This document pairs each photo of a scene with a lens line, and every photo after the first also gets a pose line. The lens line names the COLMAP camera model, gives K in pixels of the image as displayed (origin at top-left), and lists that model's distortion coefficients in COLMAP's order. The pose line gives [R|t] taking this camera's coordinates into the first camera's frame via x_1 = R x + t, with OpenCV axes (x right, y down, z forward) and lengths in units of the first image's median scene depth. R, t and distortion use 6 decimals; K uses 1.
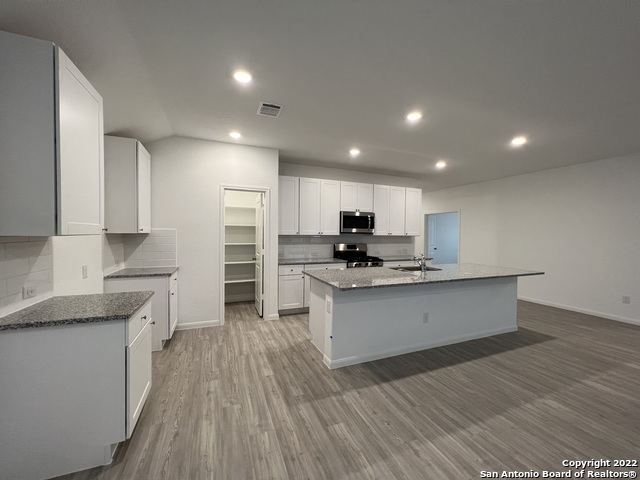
lens RADIAL K [[257.6, 0, 320.0], [0, 257.6, 240.0], [0, 0, 1]] dist [-0.000381, -0.000036]
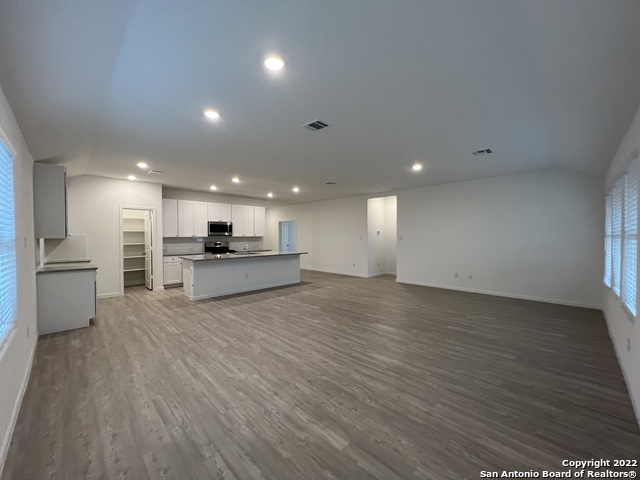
lens RADIAL K [[256.0, 0, 317.1], [0, 256.0, 240.4], [0, 0, 1]] dist [-0.001520, -0.000154]
pose [[0.927422, -0.020157, 0.373473, 0.129963], [0.022546, 0.999744, -0.002030, 0.024959], [-0.373336, 0.010303, 0.927639, -0.806744]]
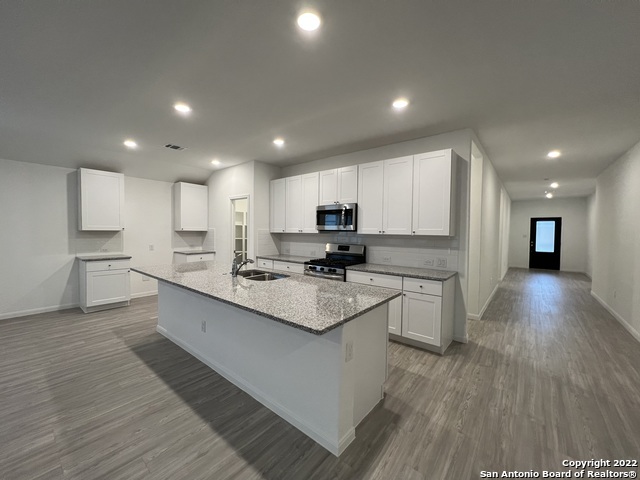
lens RADIAL K [[256.0, 0, 317.1], [0, 256.0, 240.4], [0, 0, 1]] dist [-0.001520, -0.000154]
pose [[0.470294, 0.028952, -0.882035, 0.990238], [-0.028891, 0.999431, 0.017402, -0.010928], [0.882037, 0.017298, 0.470863, 0.680120]]
